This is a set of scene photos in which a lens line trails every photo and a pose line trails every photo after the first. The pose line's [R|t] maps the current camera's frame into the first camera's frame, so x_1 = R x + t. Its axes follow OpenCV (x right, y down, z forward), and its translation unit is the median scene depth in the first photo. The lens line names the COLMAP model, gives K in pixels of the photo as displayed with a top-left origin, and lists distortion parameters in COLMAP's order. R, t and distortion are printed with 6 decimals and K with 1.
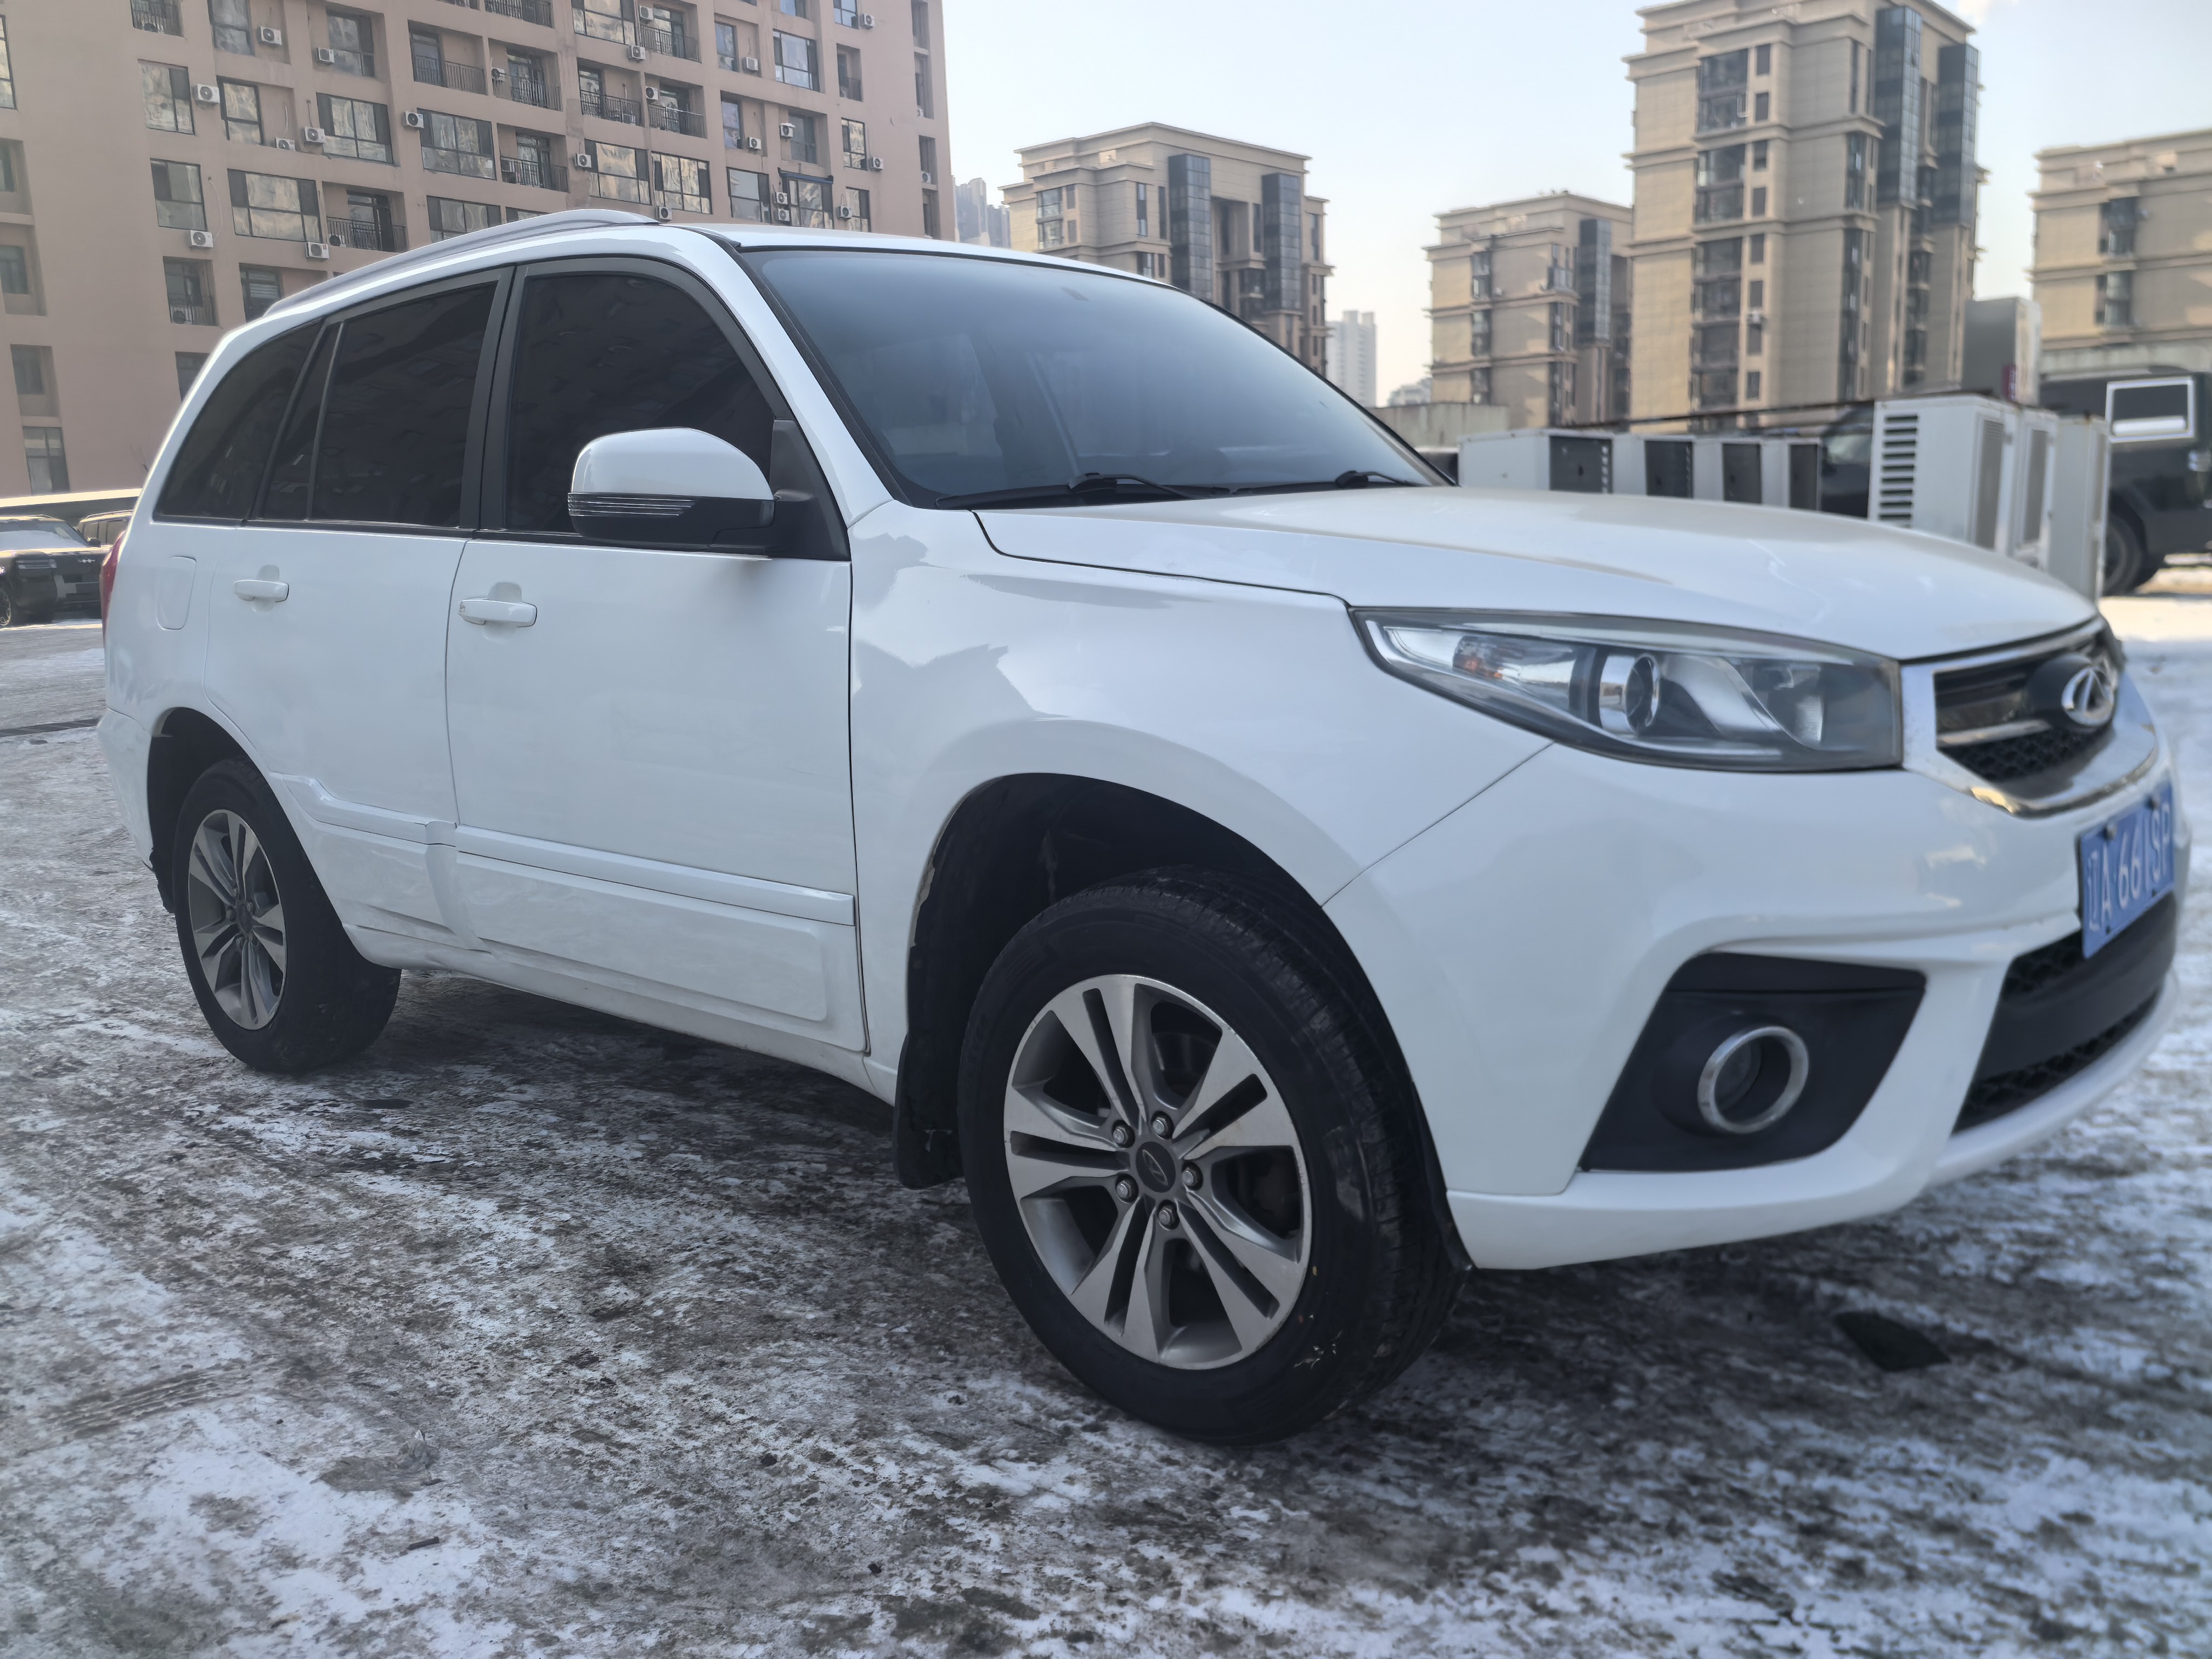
lens RADIAL K [[1726.5, 0, 1094.0], [0, 1726.5, 833.3], [0, 0, 1]] dist [0.085794, -0.095967]
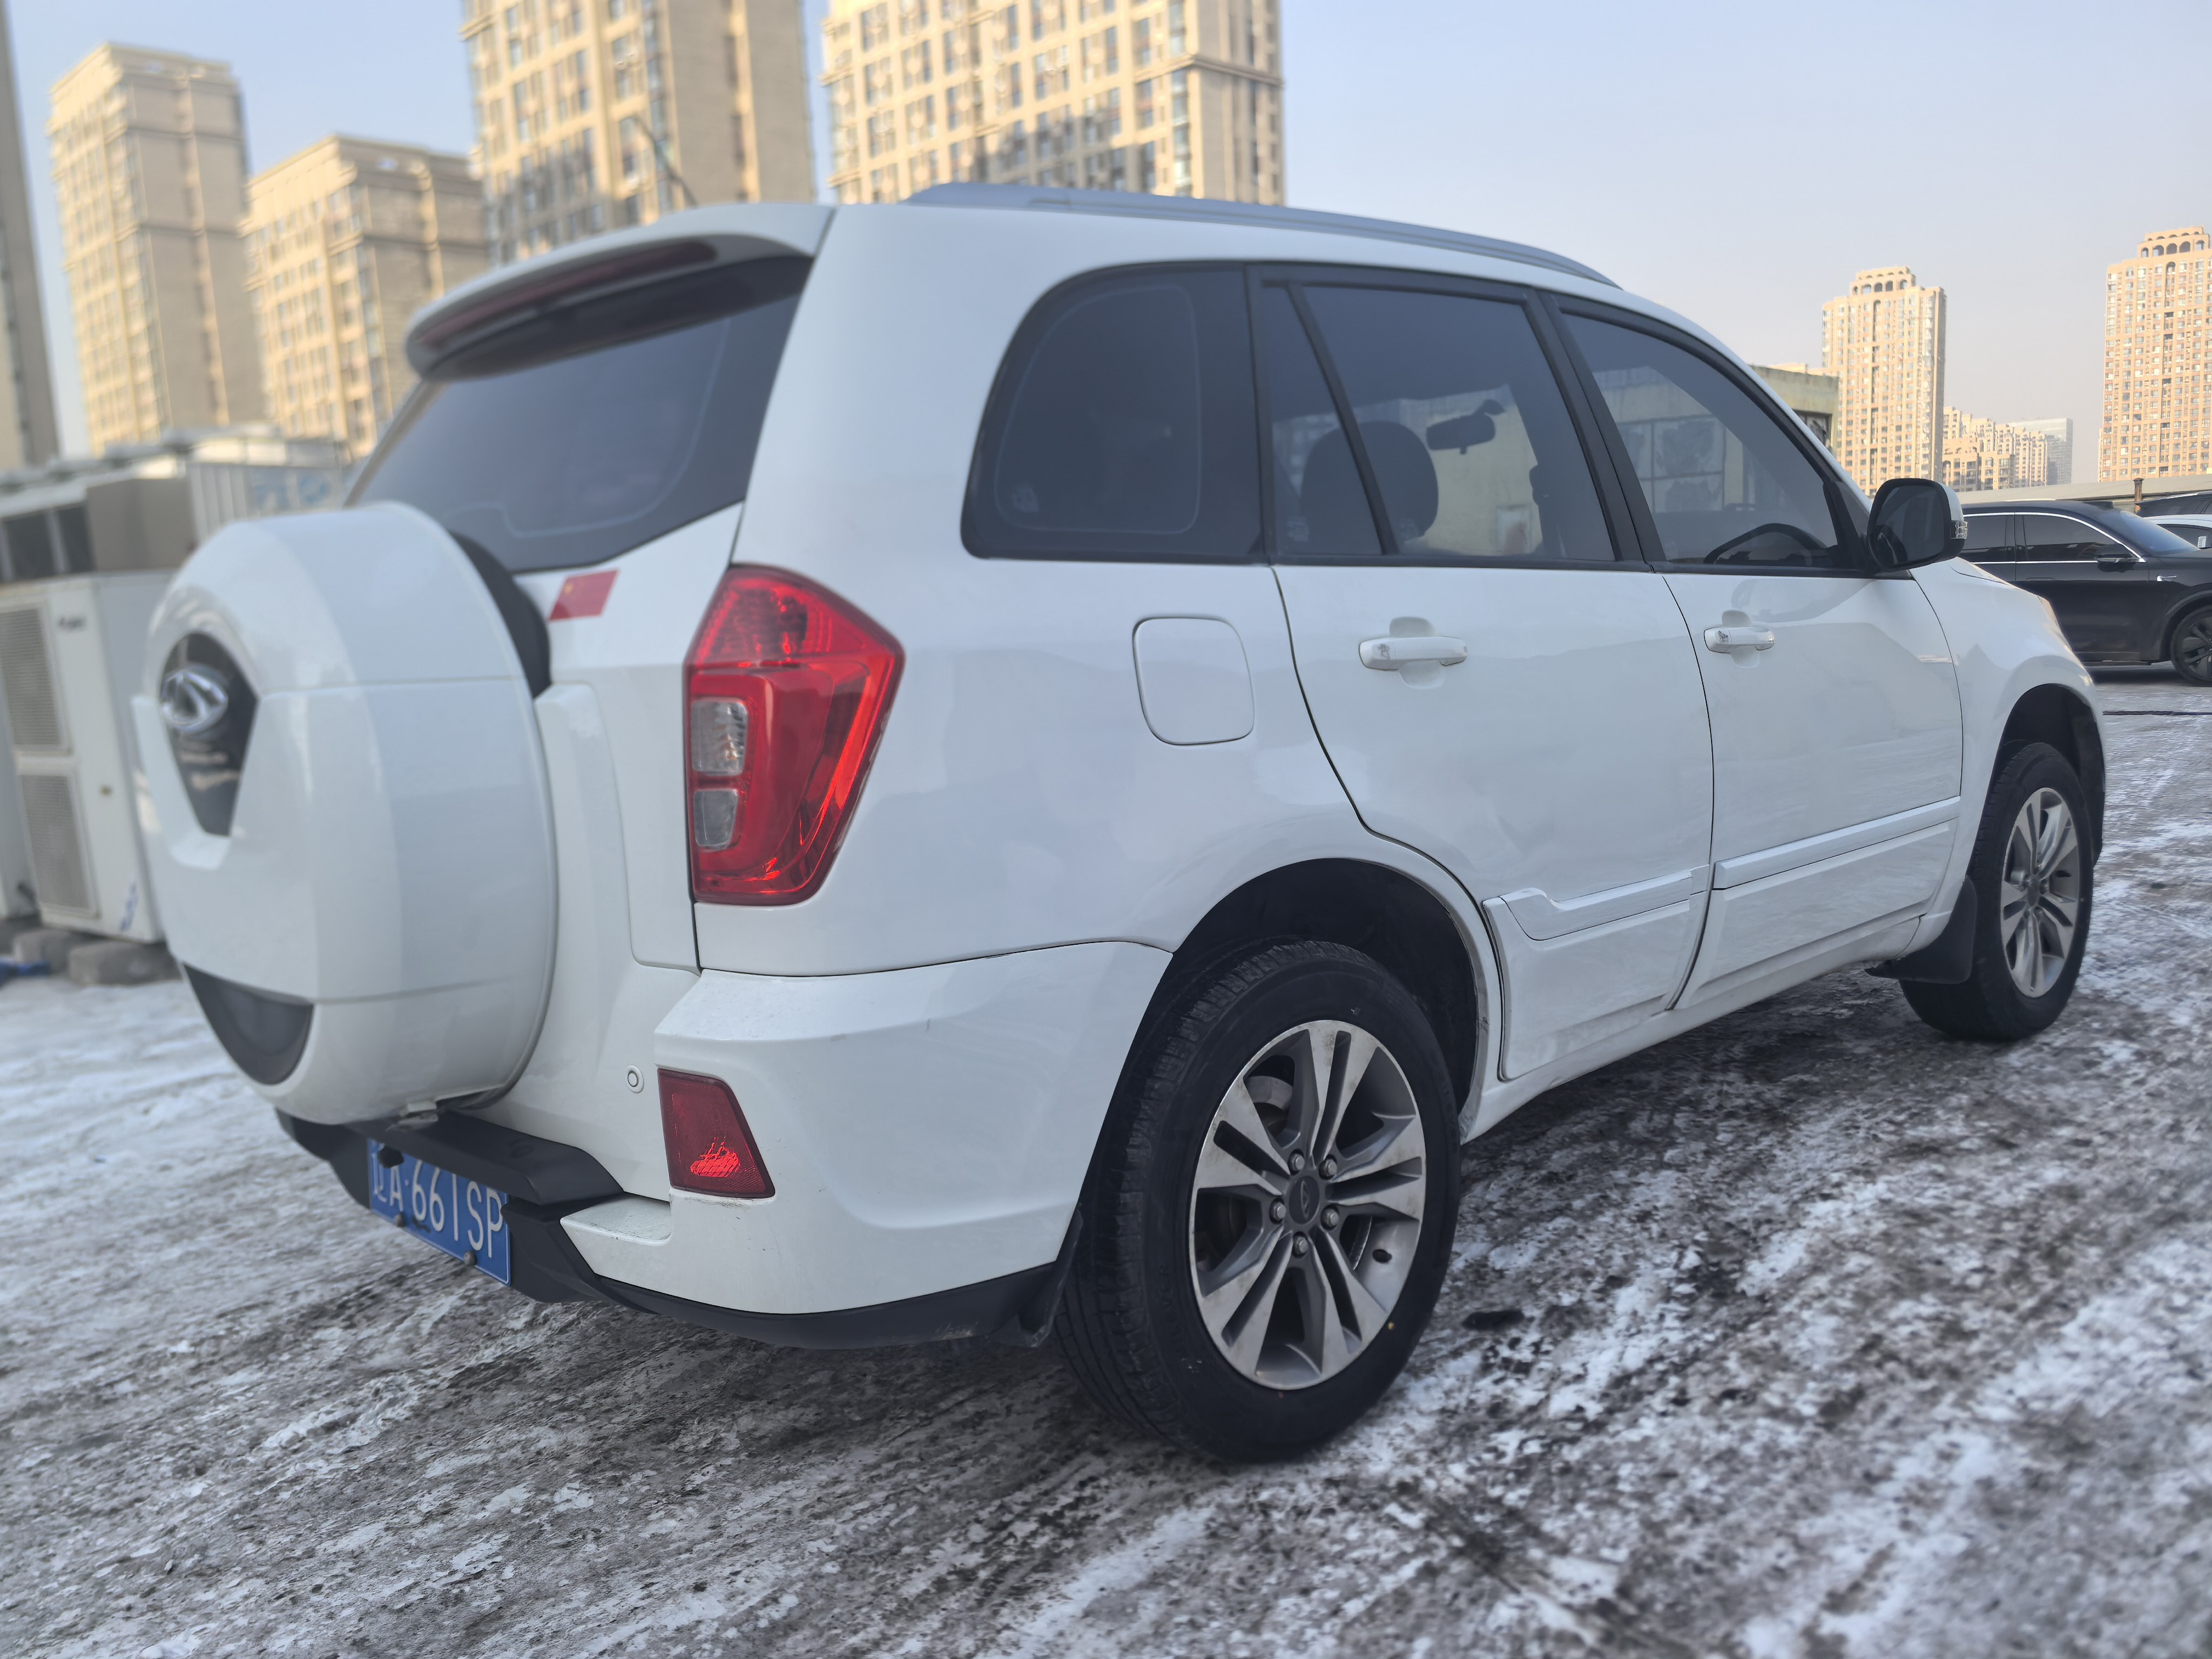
lens RADIAL K [[1726.5, 0, 1094.0], [0, 1726.5, 833.3], [0, 0, 1]] dist [0.085794, -0.095967]
pose [[0.094853, -0.094824, 0.990965, -1.481021], [0.237203, 0.968934, 0.070011, -0.185488], [-0.966818, 0.228419, 0.114398, 1.329351]]
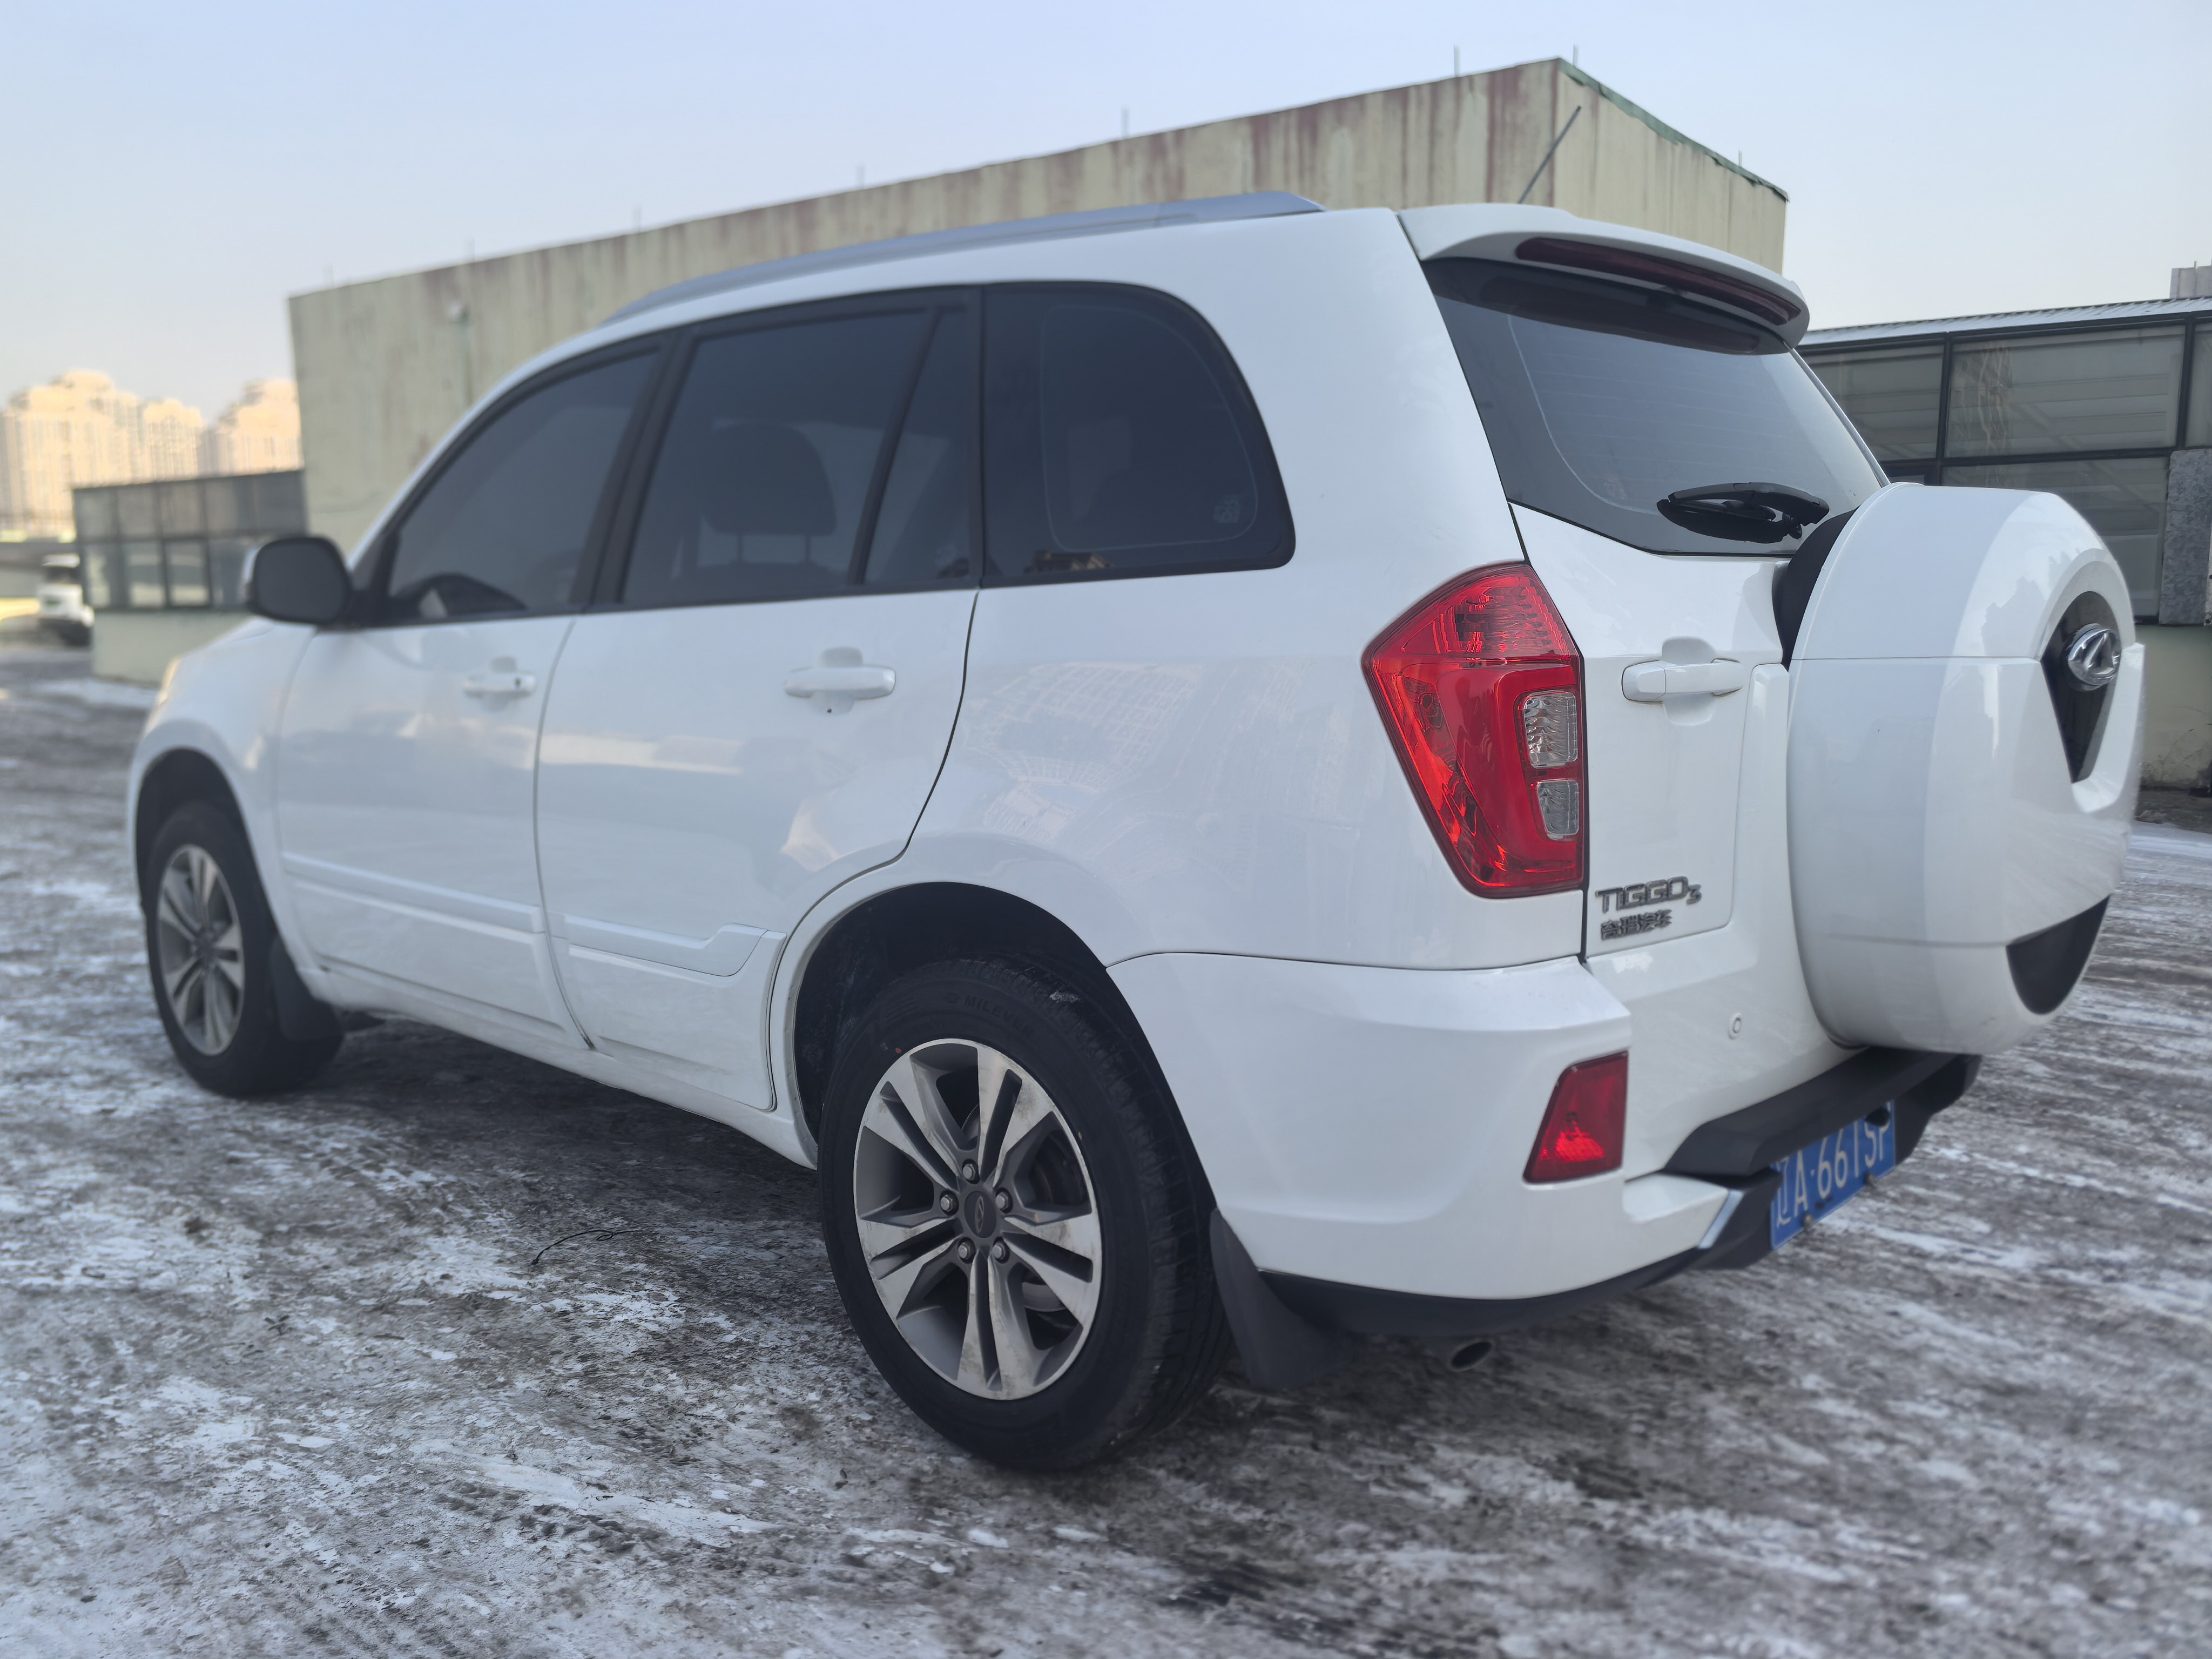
lens RADIAL K [[1726.5, 0, 1094.0], [0, 1726.5, 833.3], [0, 0, 1]] dist [0.085794, -0.095967]
pose [[-0.997985, 0.048187, 0.041281, -0.360767], [0.058911, 0.945350, 0.320691, -0.482401], [-0.023572, 0.322477, -0.946284, 2.555354]]
